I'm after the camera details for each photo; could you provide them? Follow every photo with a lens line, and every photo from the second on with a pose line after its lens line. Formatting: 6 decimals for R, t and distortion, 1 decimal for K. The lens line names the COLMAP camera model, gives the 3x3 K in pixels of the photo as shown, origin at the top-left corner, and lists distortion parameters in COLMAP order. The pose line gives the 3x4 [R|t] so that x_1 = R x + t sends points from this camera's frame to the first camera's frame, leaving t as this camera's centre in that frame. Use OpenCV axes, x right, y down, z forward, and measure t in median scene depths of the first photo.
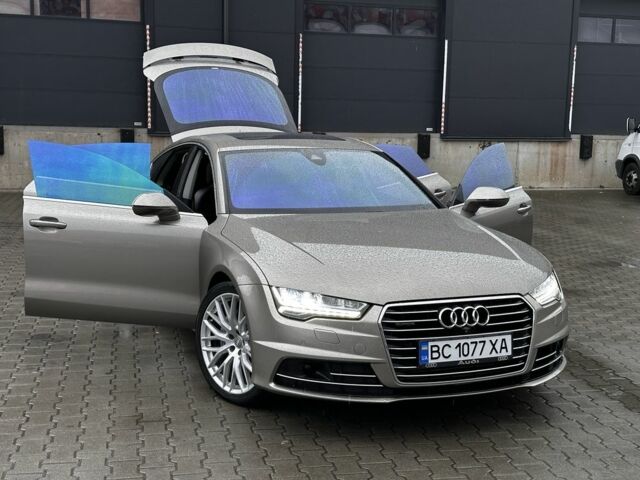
lens RADIAL K [[890.3, 0, 316.9], [0, 890.3, 235.7], [0, 0, 1]] dist [0.116644, 0.000000]
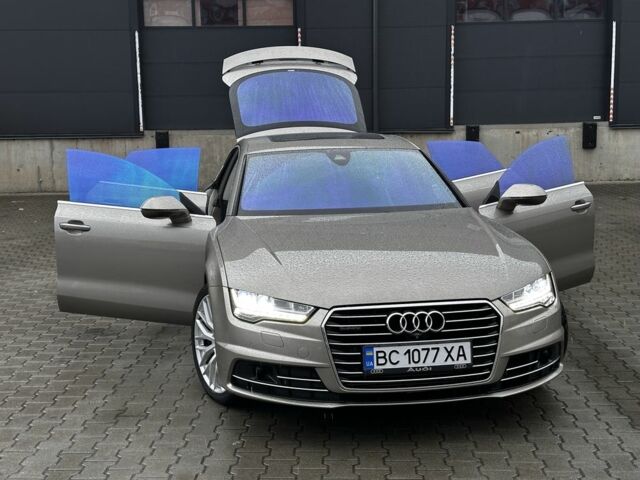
lens RADIAL K [[890.3, 0, 314.4], [0, 890.3, 227.0], [0, 0, 1]] dist [0.116644, 0.000000]
pose [[0.970147, -0.005561, -0.242454, 0.279313], [0.004874, 0.999982, -0.003434, -0.009100], [0.242468, 0.002149, 0.970157, 0.034349]]
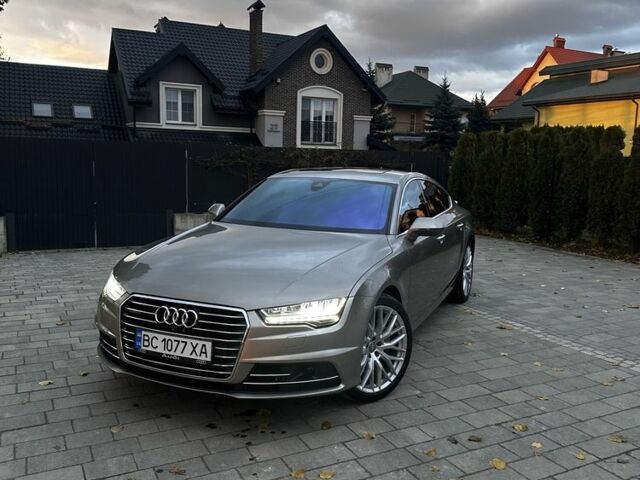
lens RADIAL K [[588.8, 0, 319.0], [0, 588.8, 238.3], [0, 0, 1]] dist [0.097099, 0.000000]
pose [[0.679267, 0.094159, -0.727825, 0.788870], [-0.109533, 0.993635, 0.026321, -0.045706], [0.725671, 0.061842, 0.685257, 0.580503]]
